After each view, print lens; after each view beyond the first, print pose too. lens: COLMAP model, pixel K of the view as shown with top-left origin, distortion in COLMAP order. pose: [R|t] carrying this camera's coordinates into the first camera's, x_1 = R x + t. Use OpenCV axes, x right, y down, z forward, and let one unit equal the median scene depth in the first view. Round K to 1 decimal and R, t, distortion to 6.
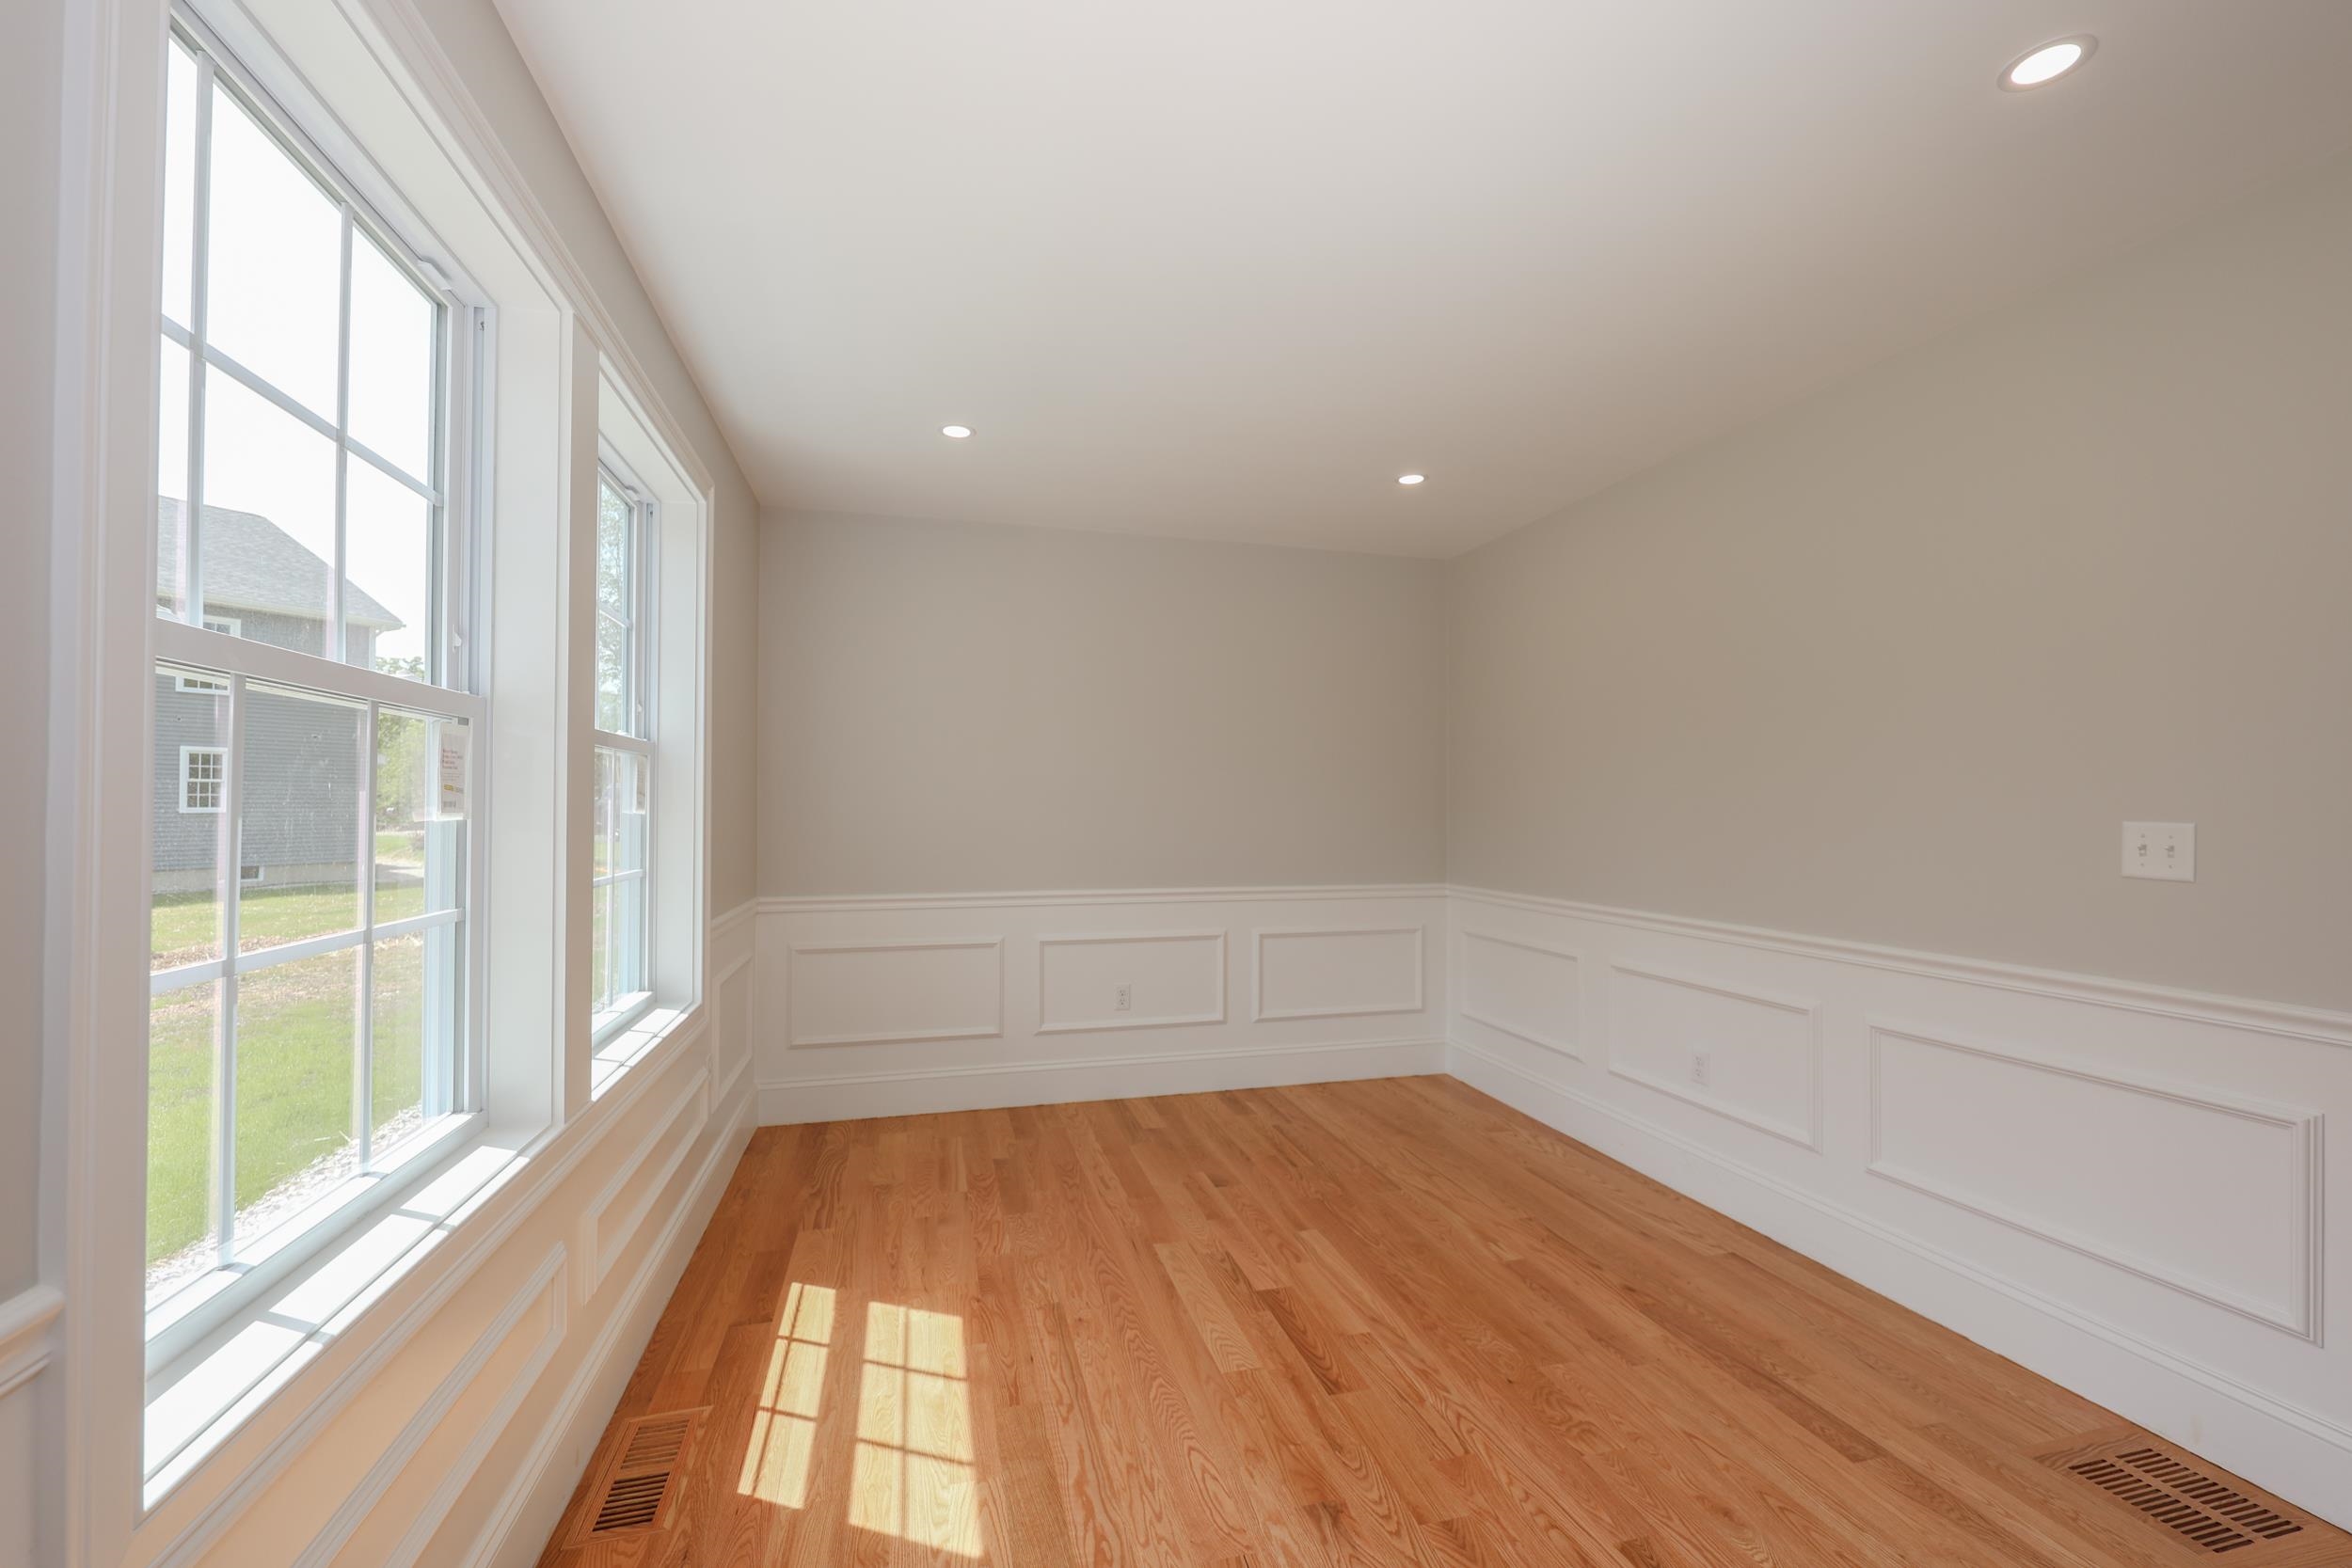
lens RADIAL K [[976.6, 0, 1165.1], [0, 976.6, 794.7], [0, 0, 1]] dist [-0.010435, 0.000338]
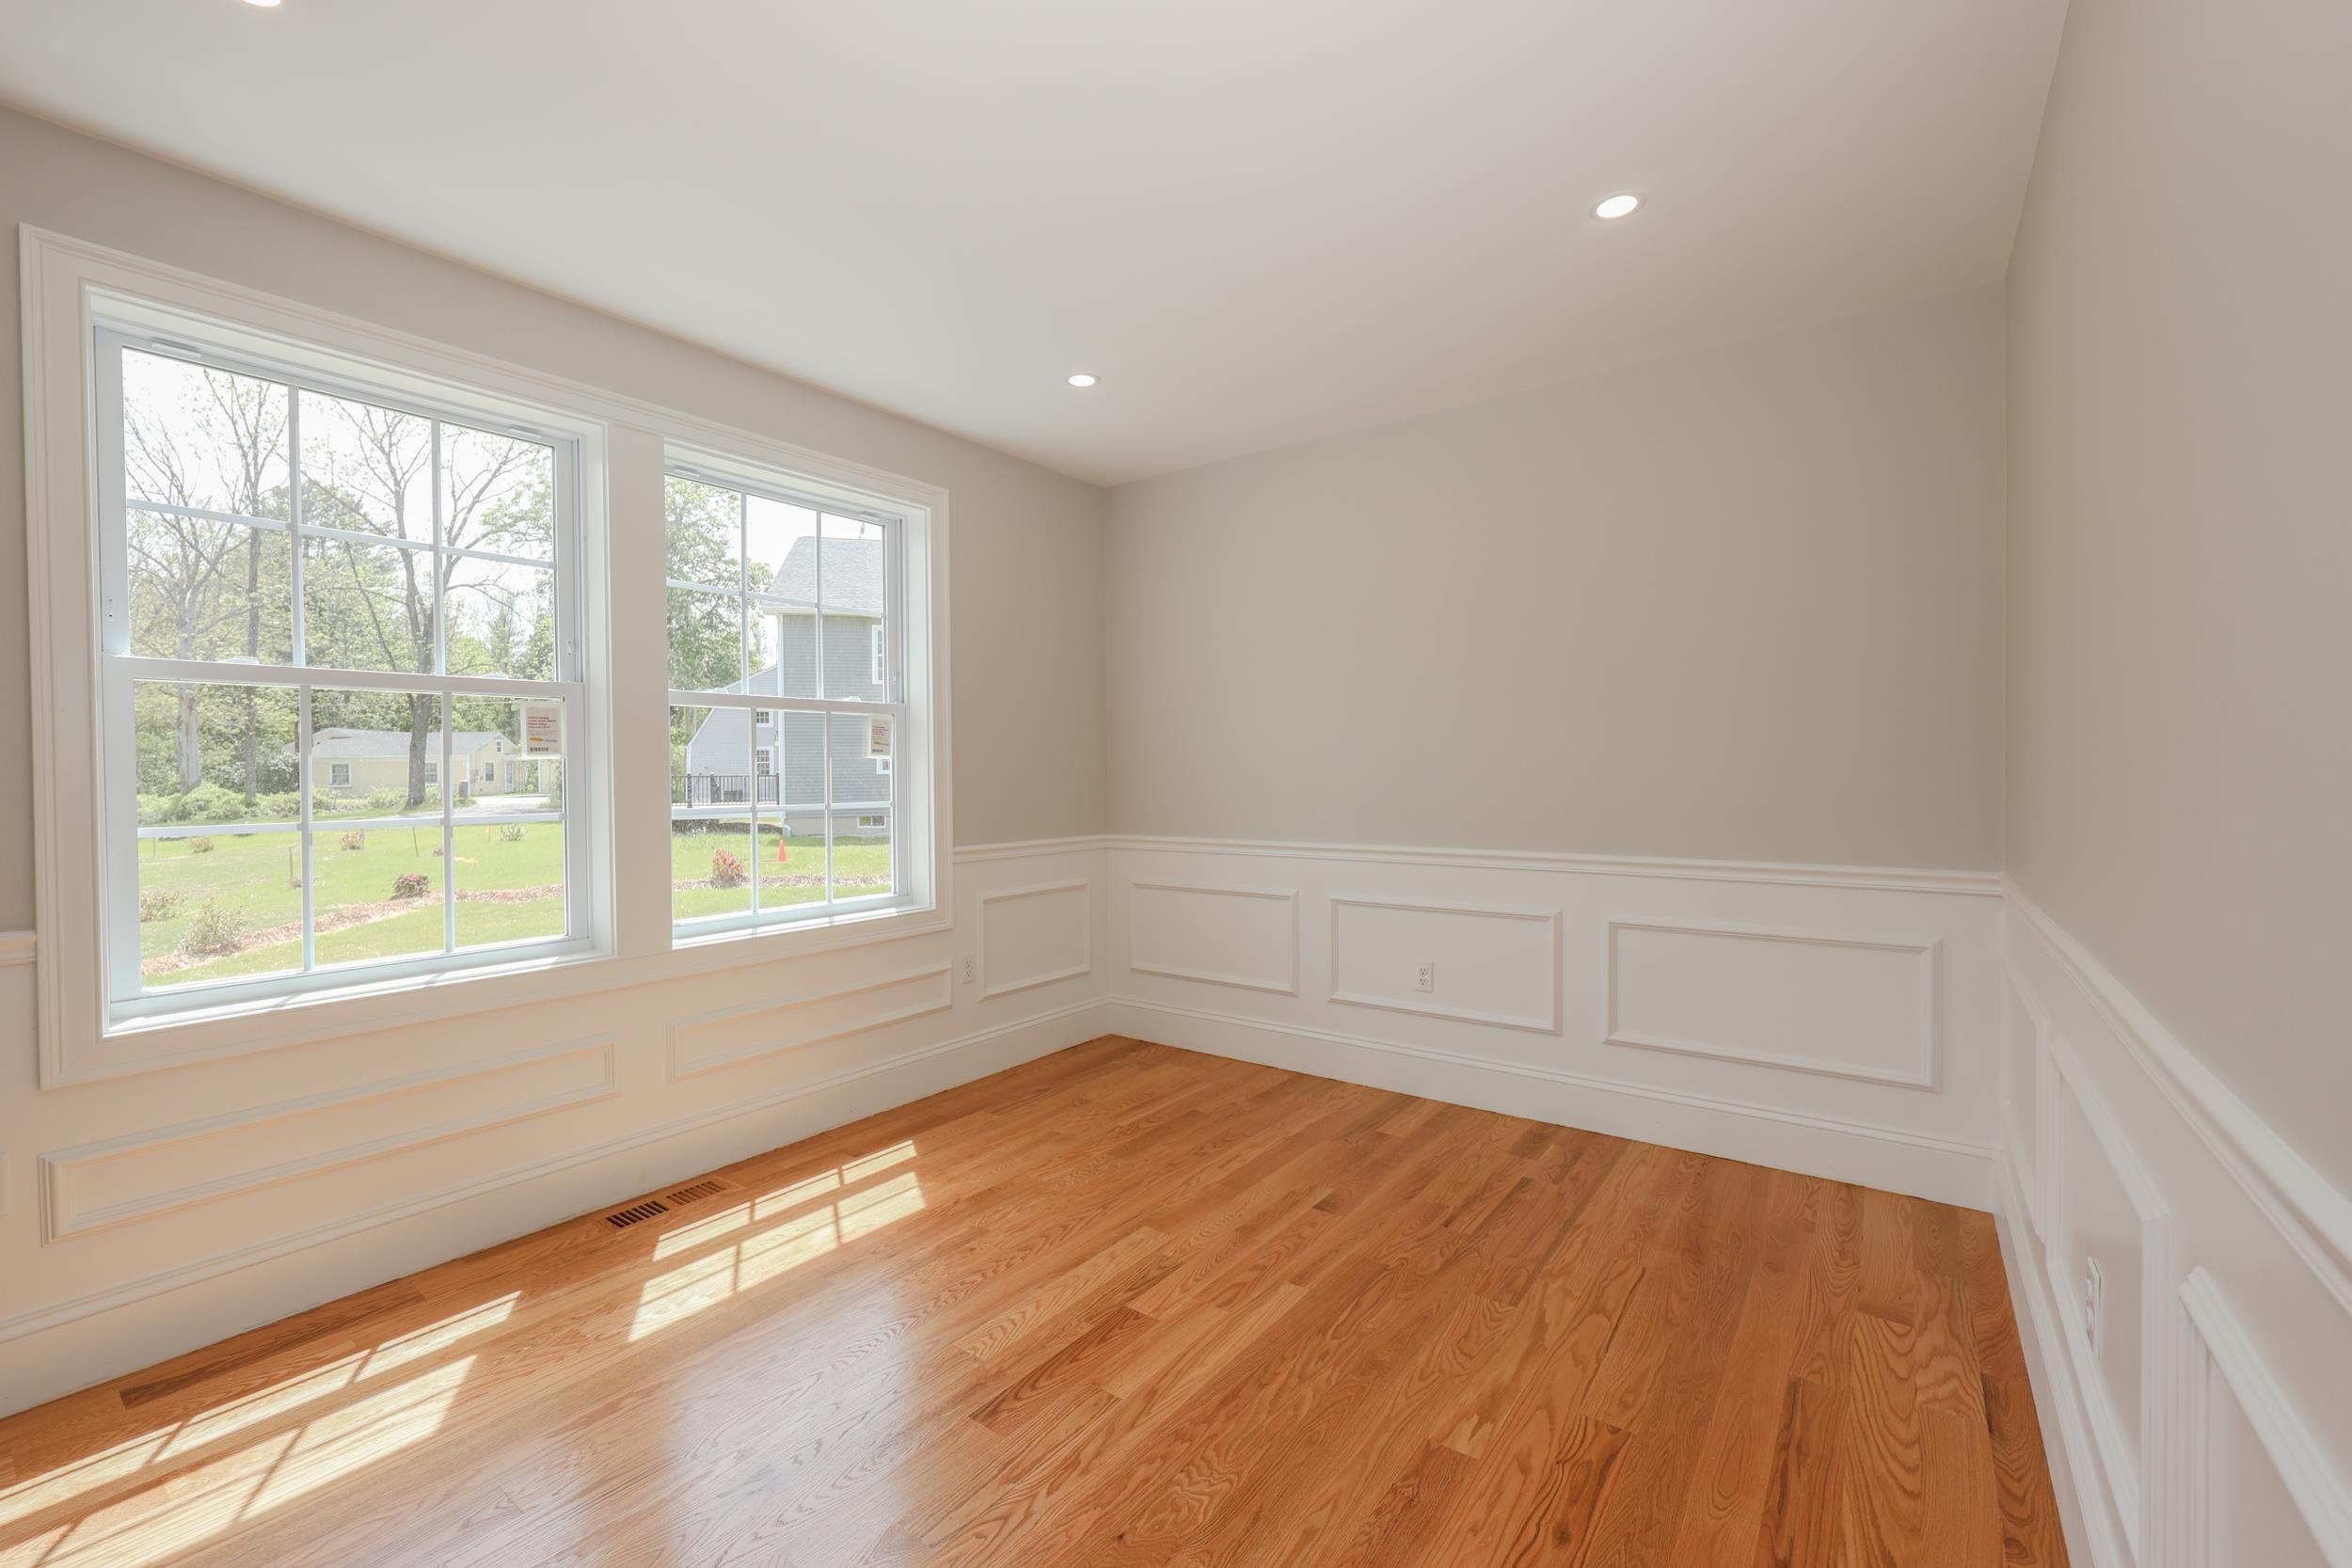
lens RADIAL K [[976.6, 0, 1127.8], [0, 976.6, 776.6], [0, 0, 1]] dist [-0.010435, 0.000338]
pose [[0.615235, 0.003702, -0.788335, 0.579770], [0.014828, 0.999758, 0.016268, 0.023253], [0.788204, -0.021698, 0.615031, 0.367117]]
